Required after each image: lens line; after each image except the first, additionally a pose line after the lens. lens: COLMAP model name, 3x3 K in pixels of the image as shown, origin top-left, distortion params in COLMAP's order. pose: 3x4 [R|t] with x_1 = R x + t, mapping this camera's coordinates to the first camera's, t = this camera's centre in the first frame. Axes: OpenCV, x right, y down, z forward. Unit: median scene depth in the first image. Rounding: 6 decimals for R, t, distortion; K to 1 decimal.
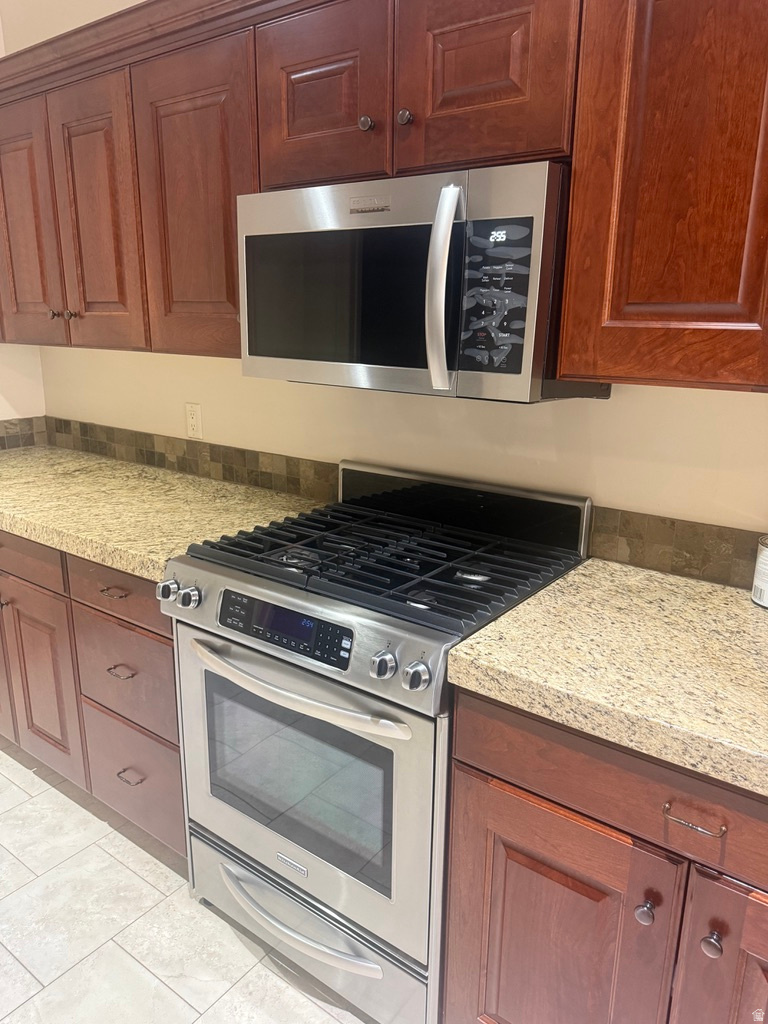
lens RADIAL K [[743.7, 0, 382.9], [0, 743.7, 519.8], [0, 0, 1]] dist [0.037739, -0.000238]
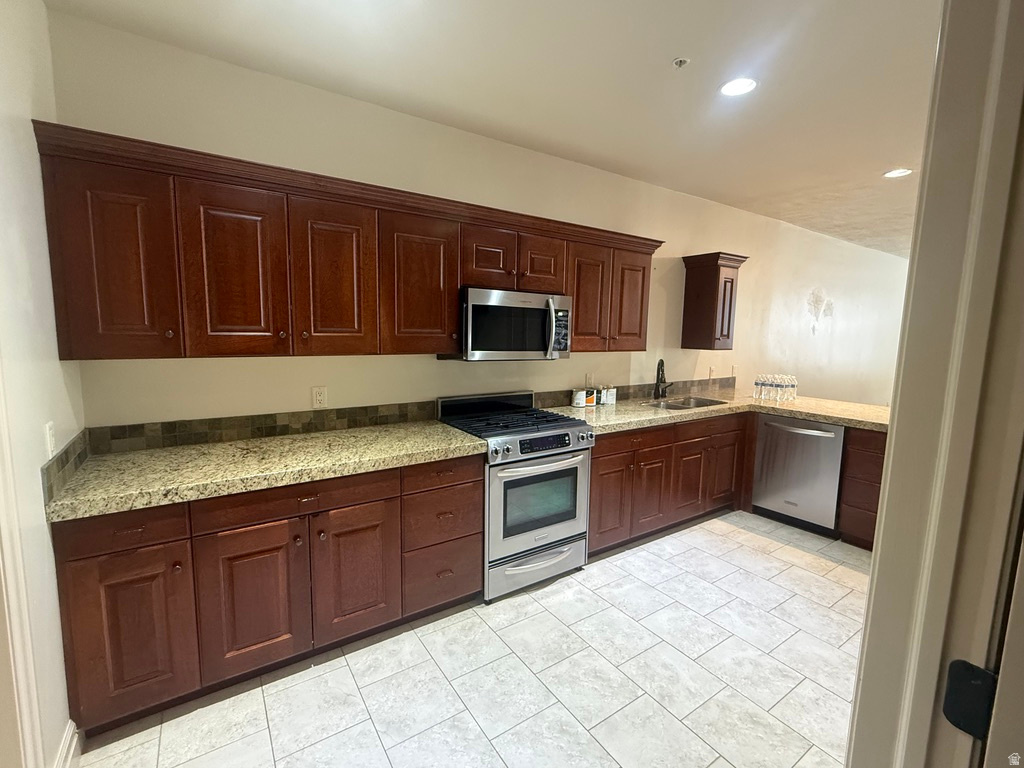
lens RADIAL K [[448.8, 0, 506.7], [0, 448.8, 380.8], [0, 0, 1]] dist [0.003178, 0.000136]
pose [[0.333208, -0.110473, 0.936359, -1.555561], [0.240375, 0.970249, 0.028932, -0.151172], [-0.911697, 0.215437, 0.349850, 0.433365]]
